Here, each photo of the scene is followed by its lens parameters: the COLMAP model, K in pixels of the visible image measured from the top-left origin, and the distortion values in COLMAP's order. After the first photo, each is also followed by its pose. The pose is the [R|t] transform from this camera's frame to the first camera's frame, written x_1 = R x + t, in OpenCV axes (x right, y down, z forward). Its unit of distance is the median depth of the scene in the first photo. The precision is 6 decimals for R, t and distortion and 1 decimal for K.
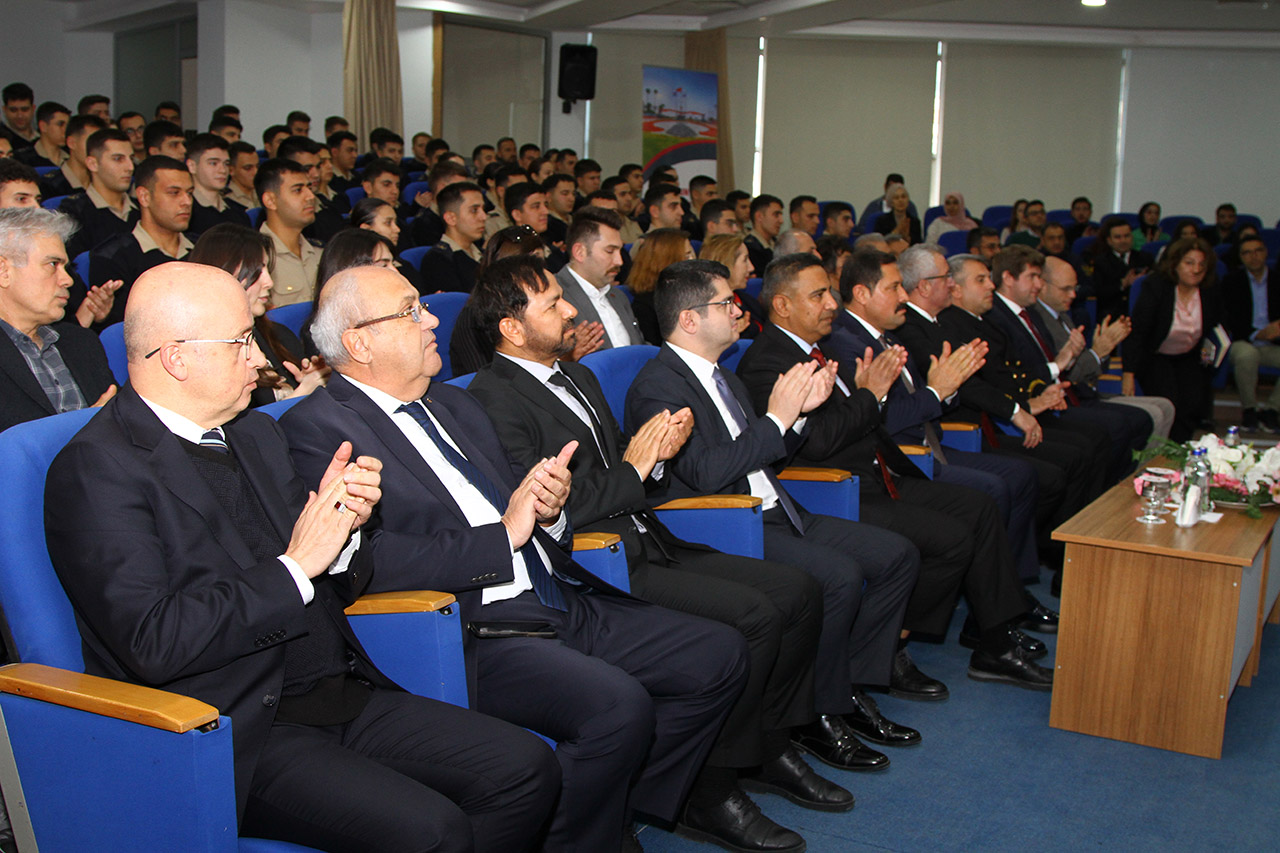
lens RADIAL K [[1401.2, 0, 640.0], [0, 1401.2, 426.5], [0, 0, 1]] dist [-0.016075, -0.163249]
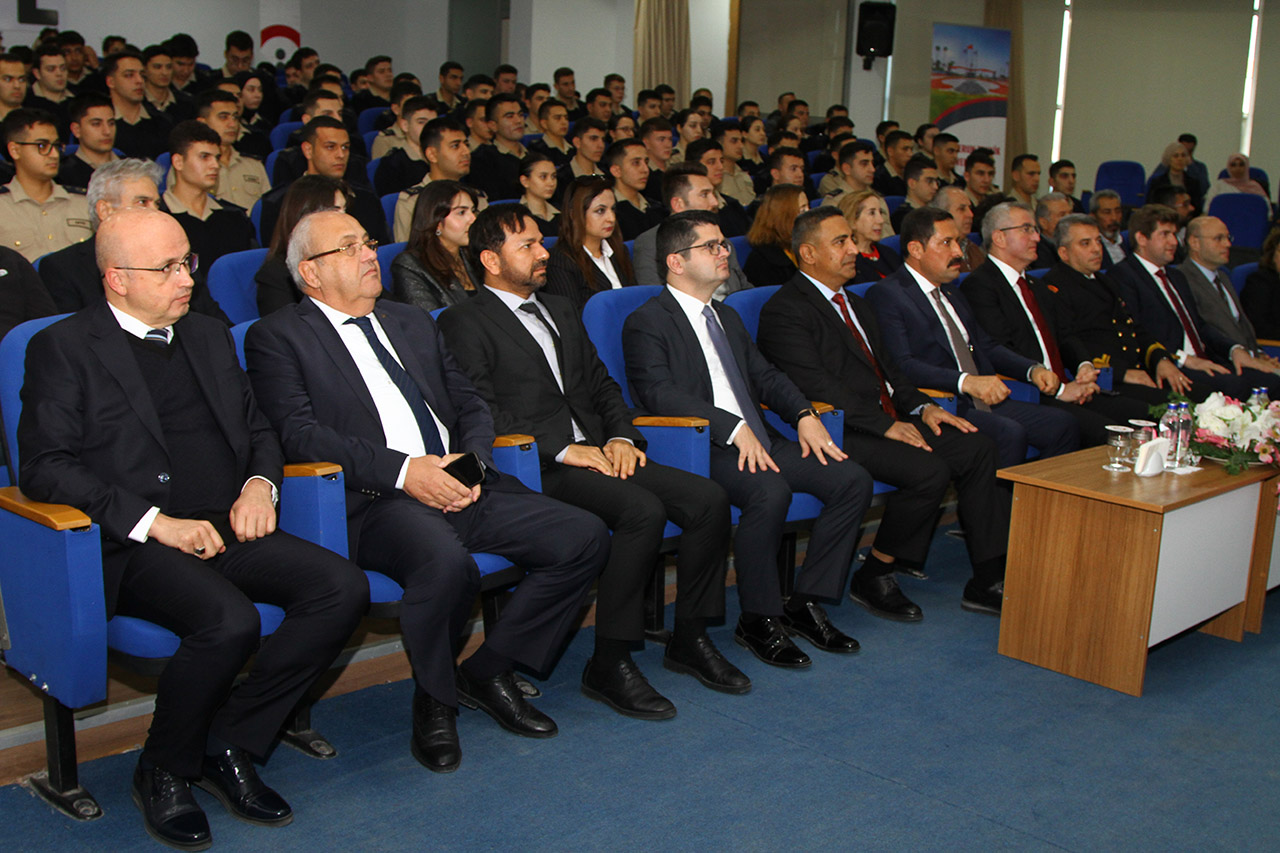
lens RADIAL K [[1401.2, 0, 640.0], [0, 1401.2, 426.5], [0, 0, 1]] dist [-0.016075, -0.163249]
pose [[0.961355, 0.058795, -0.268961, 0.277651], [-0.050442, 0.998009, 0.037870, 0.013245], [0.270652, -0.022839, 0.962406, -0.092862]]
